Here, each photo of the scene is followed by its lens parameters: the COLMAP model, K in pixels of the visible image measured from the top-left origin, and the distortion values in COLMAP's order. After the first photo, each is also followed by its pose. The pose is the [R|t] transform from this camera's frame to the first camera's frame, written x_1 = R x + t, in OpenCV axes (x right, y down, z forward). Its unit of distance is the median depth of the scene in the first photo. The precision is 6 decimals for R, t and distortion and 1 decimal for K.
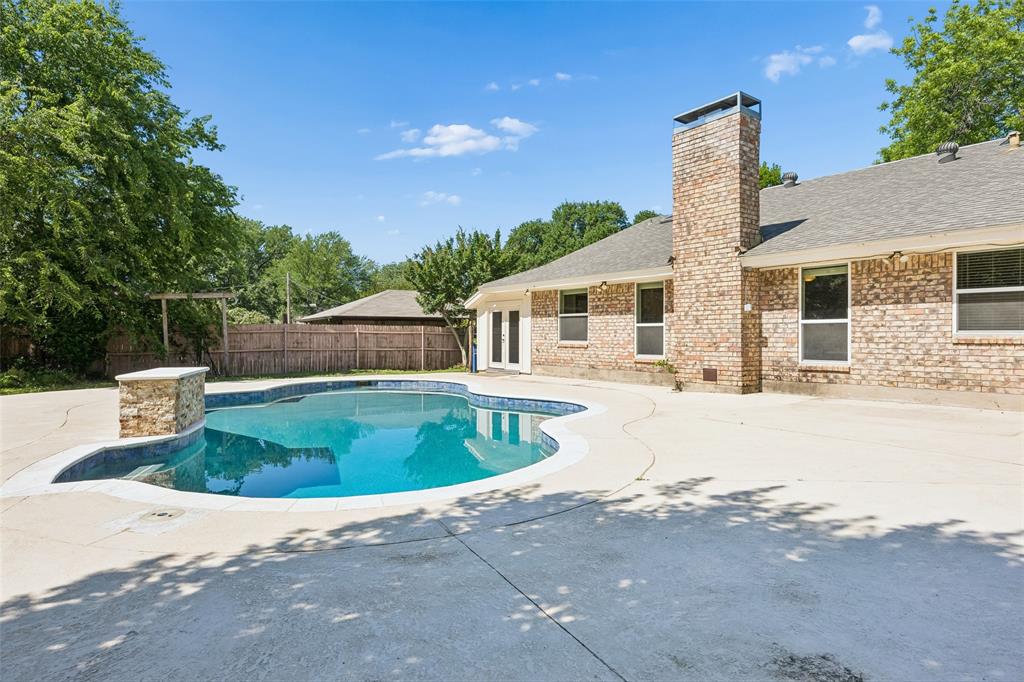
lens RADIAL K [[572.4, 0, 508.7], [0, 572.4, 338.0], [0, 0, 1]] dist [0.000626, -0.000570]
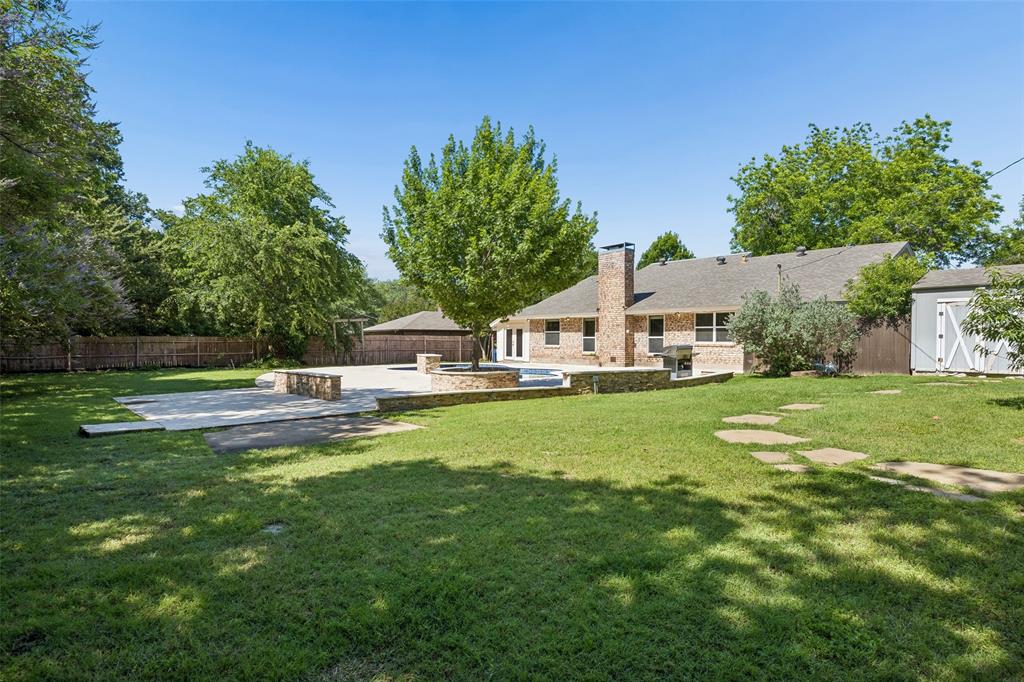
lens RADIAL K [[530.5, 0, 514.7], [0, 530.5, 341.9], [0, 0, 1]] dist [0.000099, 0.000008]
pose [[0.996681, 0.003727, 0.081327, -0.189423], [-0.003584, 0.999992, -0.001905, -0.001680], [-0.081333, 0.001608, 0.996686, -0.940519]]
